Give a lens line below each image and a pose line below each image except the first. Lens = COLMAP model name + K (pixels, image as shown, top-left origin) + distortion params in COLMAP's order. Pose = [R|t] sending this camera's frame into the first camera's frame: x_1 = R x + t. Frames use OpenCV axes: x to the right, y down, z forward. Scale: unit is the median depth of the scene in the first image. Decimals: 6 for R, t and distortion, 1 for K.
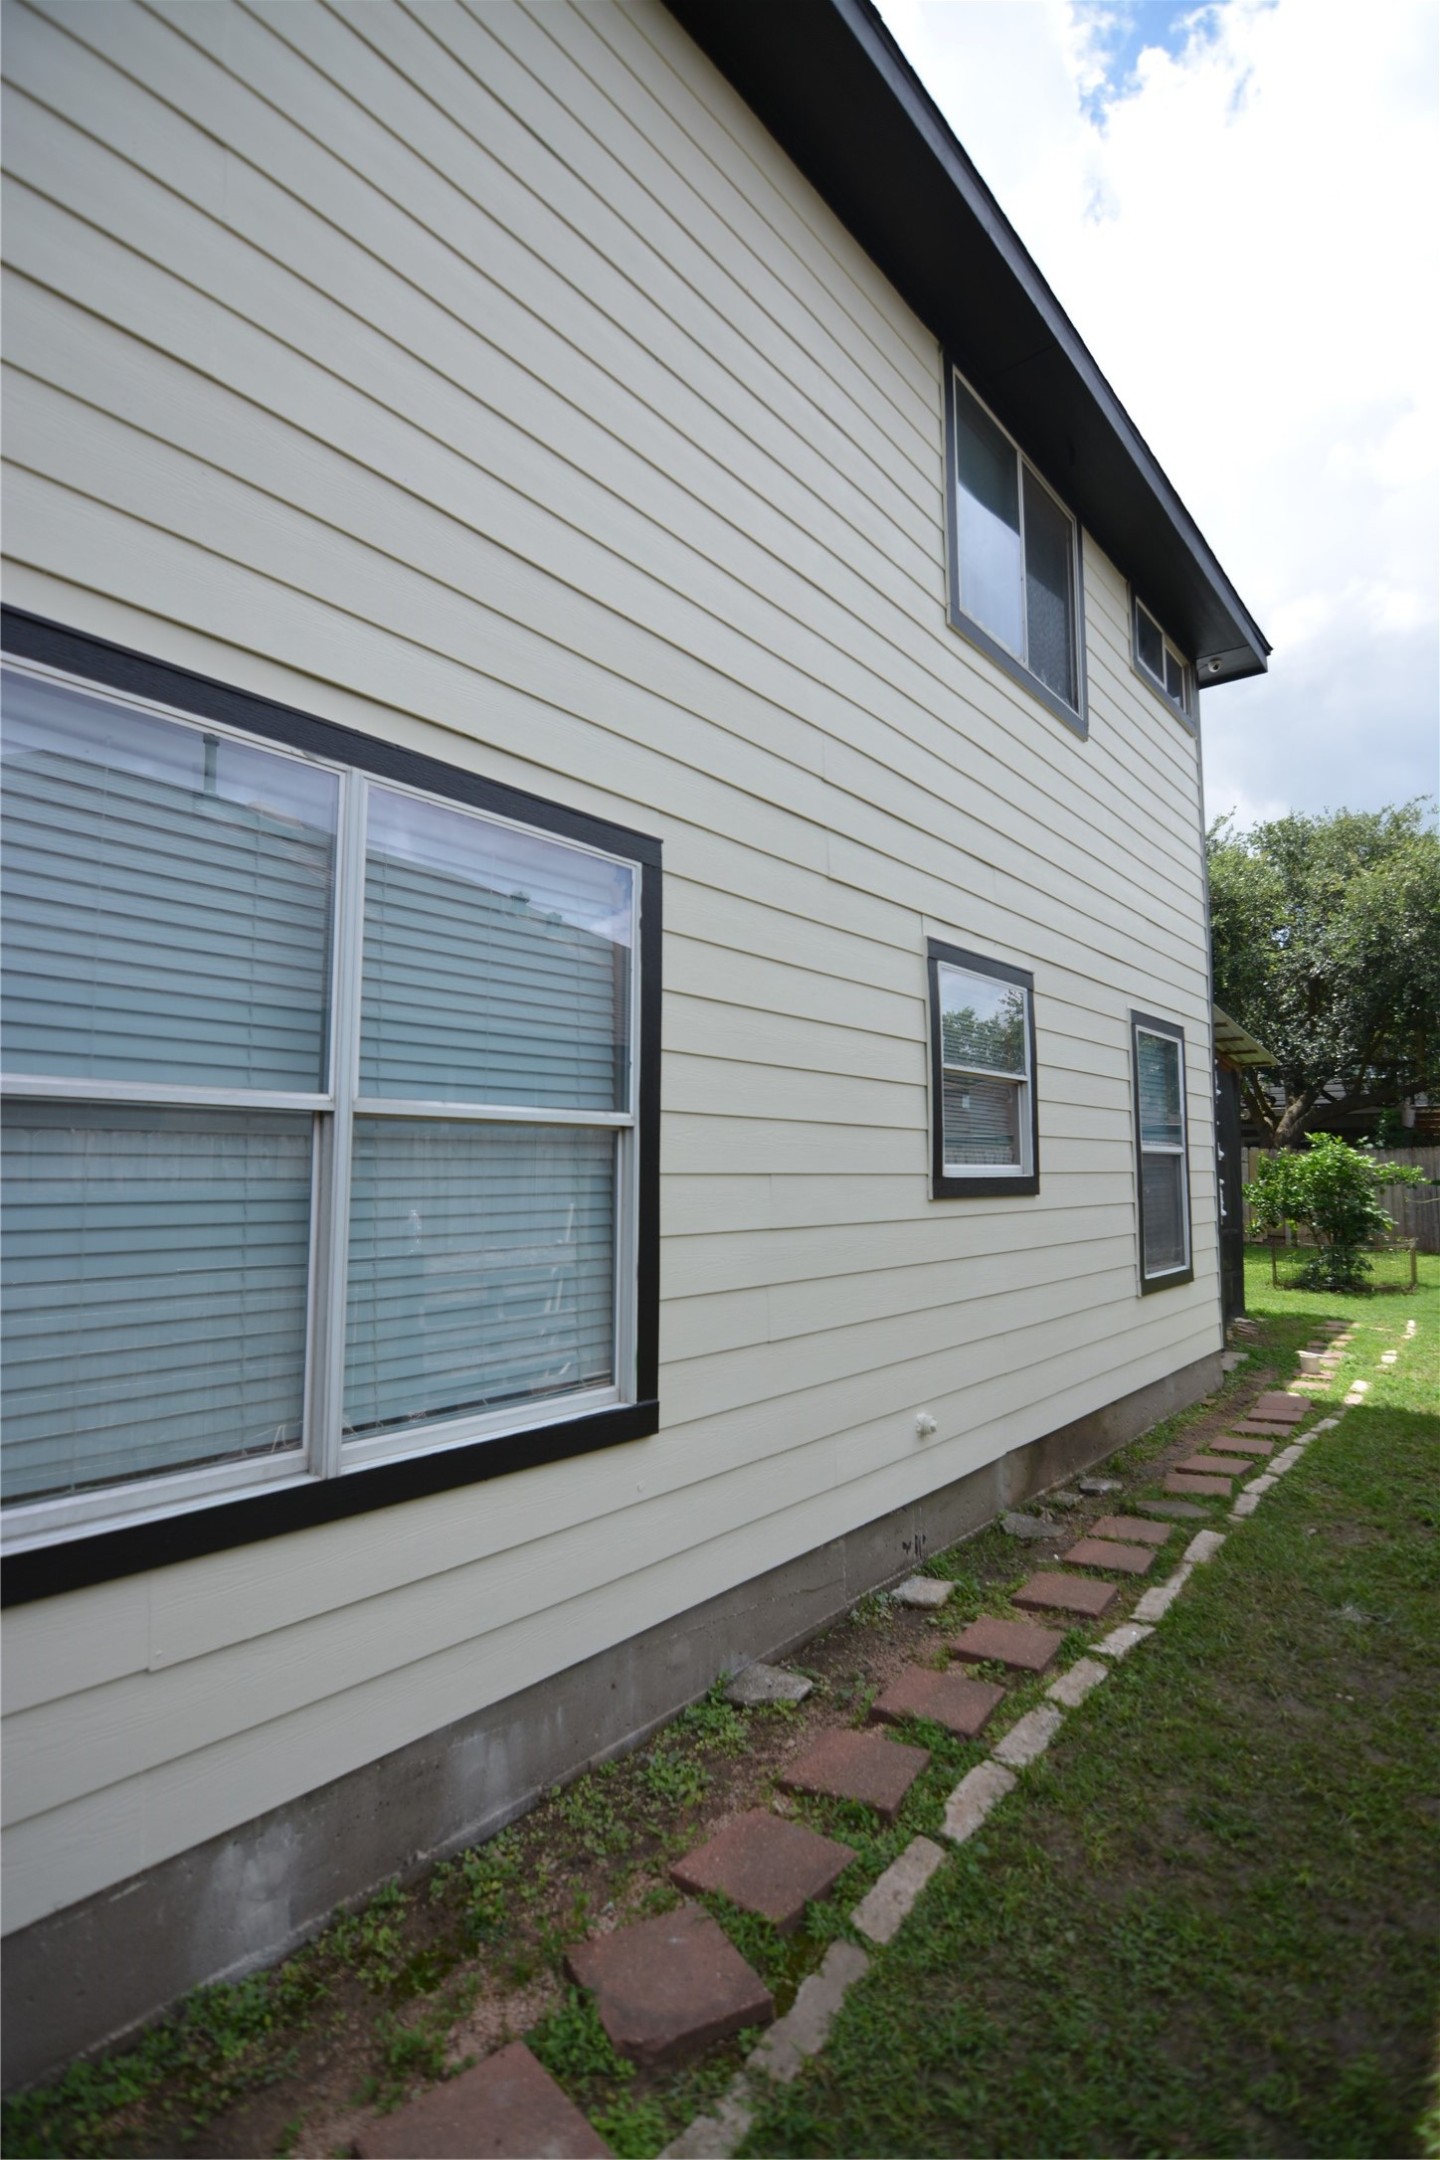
lens RADIAL K [[1028.9, 0, 721.7], [0, 1028.9, 1080.5], [0, 0, 1]] dist [-0.018665, -0.001350]
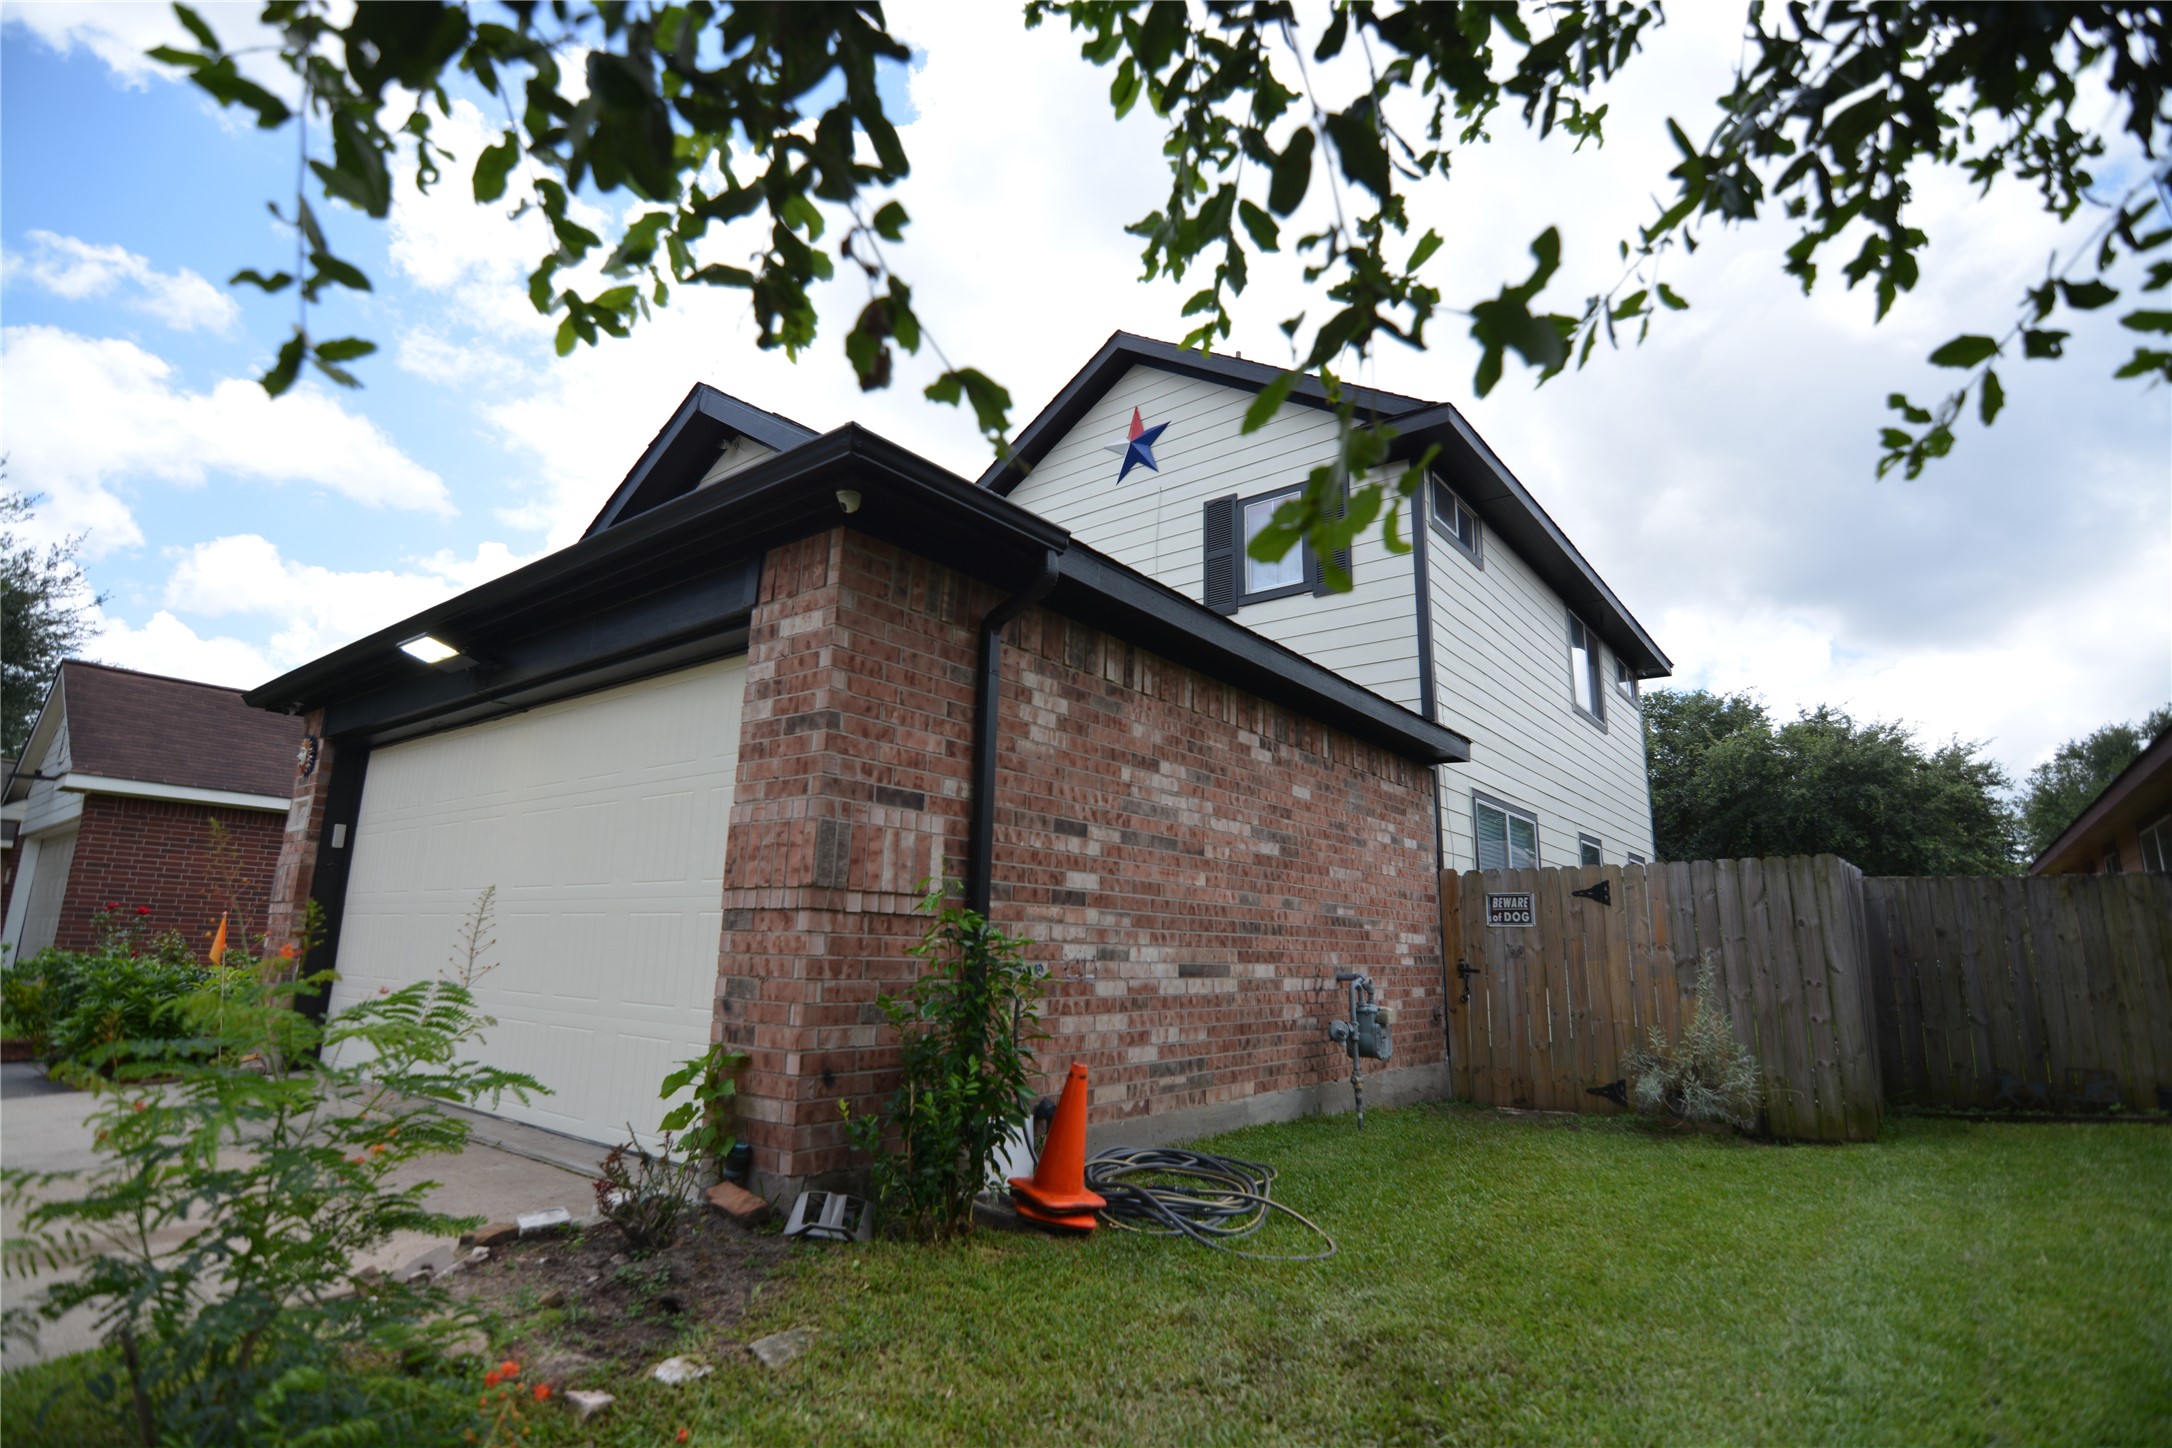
lens RADIAL K [[1034.6, 0, 1089.9], [0, 1034.6, 724.0], [0, 0, 1]] dist [-0.018665, -0.001350]
pose [[0.999197, 0.034391, 0.020545, -0.656324], [-0.031626, 0.991980, -0.122378, -0.021619], [-0.024589, 0.121630, 0.992271, -0.982940]]
